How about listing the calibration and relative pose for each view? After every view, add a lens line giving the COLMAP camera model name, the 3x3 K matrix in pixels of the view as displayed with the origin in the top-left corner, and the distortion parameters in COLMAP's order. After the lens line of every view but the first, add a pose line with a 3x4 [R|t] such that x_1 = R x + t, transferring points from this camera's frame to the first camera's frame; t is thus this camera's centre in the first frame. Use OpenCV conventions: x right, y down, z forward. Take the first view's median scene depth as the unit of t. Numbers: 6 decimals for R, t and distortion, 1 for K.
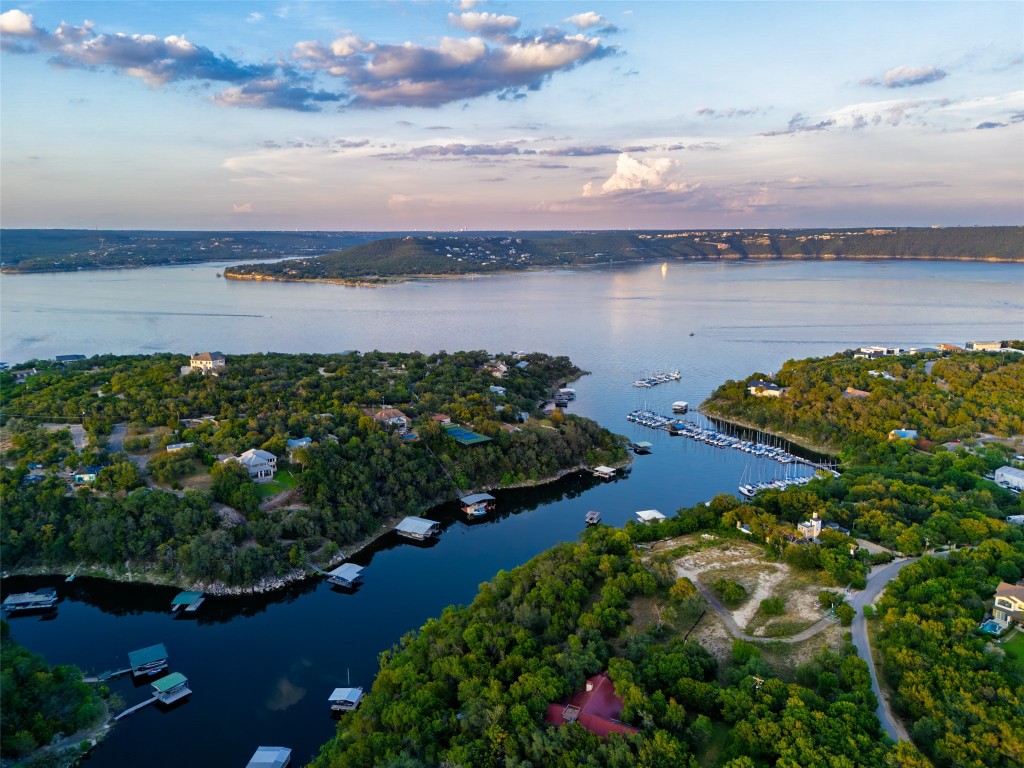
lens RADIAL K [[757.5, 0, 522.0], [0, 757.5, 364.2], [0, 0, 1]] dist [0.068563, -0.030582]
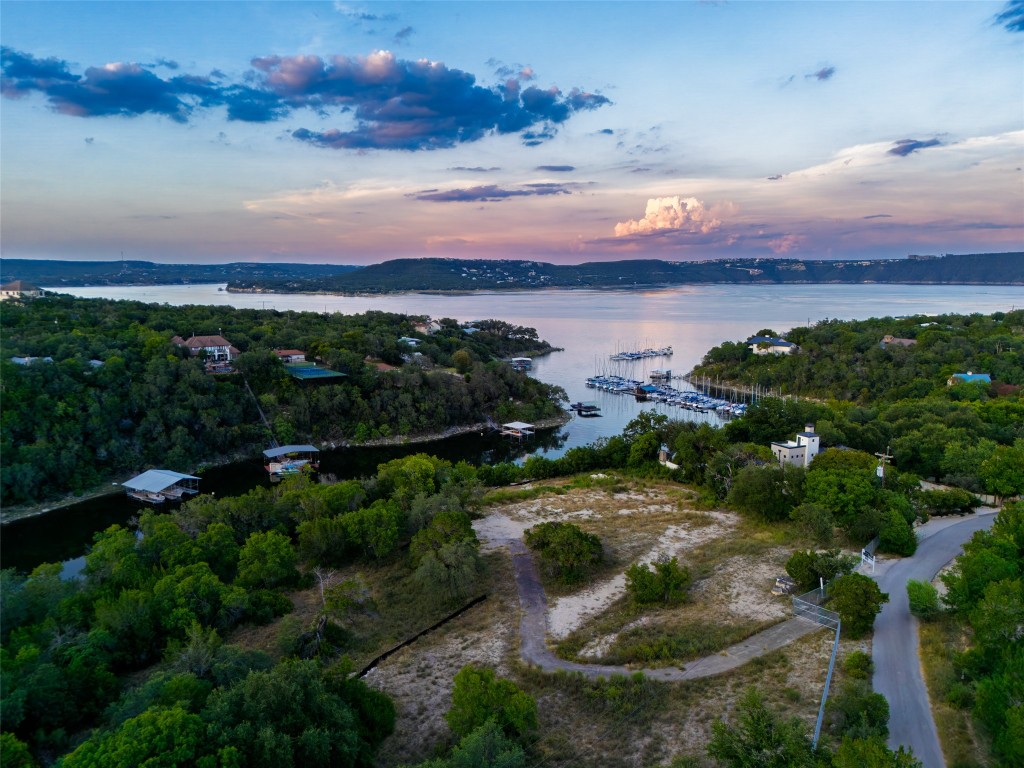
lens RADIAL K [[757.5, 0, 517.6], [0, 757.5, 378.0], [0, 0, 1]] dist [0.068563, -0.030582]
pose [[0.998727, 0.008537, -0.049708, 0.172394], [-0.010134, 0.999438, -0.031958, 0.142644], [0.049408, 0.032421, 0.998252, 0.389863]]
